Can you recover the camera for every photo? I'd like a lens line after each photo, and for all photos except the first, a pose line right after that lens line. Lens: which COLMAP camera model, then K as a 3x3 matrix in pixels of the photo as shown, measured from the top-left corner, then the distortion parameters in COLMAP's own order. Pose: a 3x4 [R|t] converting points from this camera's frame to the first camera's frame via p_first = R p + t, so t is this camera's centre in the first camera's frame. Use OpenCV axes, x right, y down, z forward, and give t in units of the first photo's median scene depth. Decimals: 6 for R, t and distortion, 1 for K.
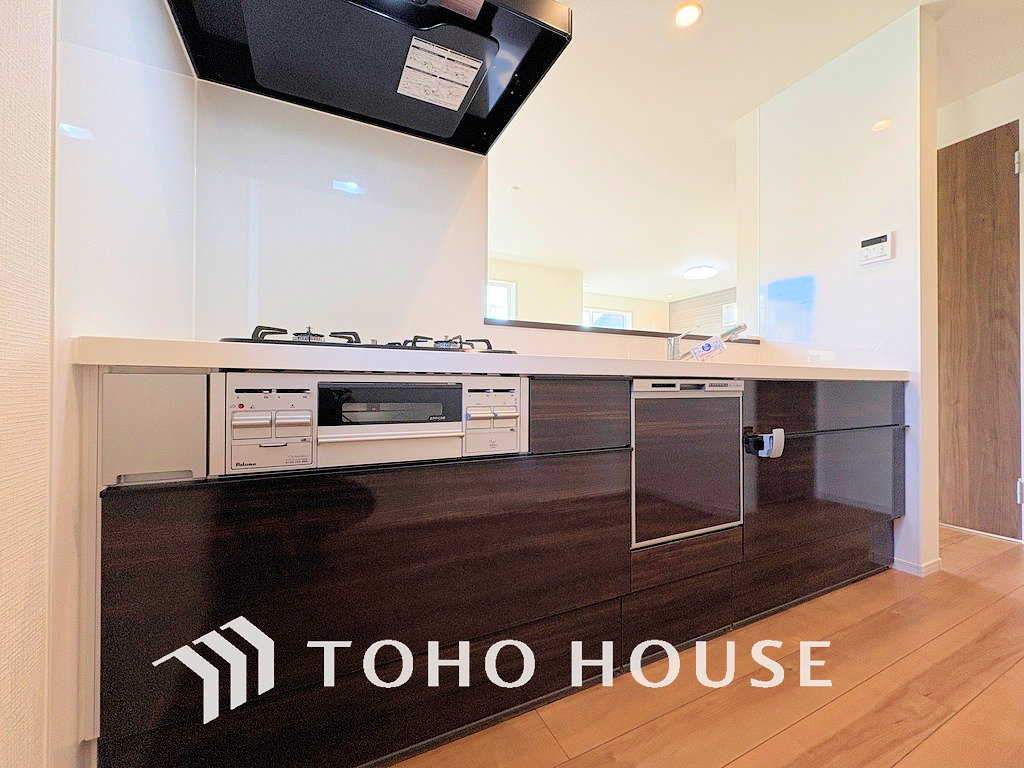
lens RADIAL K [[406.3, 0, 514.2], [0, 406.3, 385.9], [0, 0, 1]] dist [-0.006726, 0.000159]
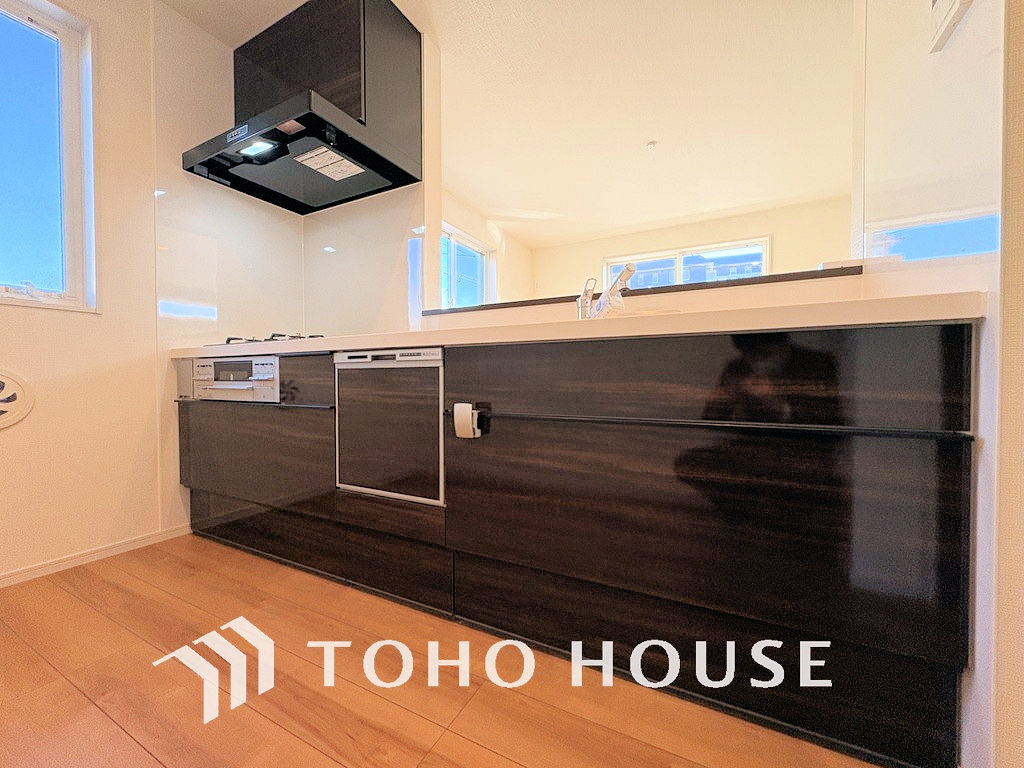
lens RADIAL K [[406.3, 0, 516.5], [0, 406.3, 382.7], [0, 0, 1]] dist [-0.006726, 0.000159]
pose [[0.602145, 0.007110, -0.798355, 1.605076], [0.008913, 0.999838, 0.015627, 0.059260], [0.798337, -0.016526, 0.601984, 0.671972]]
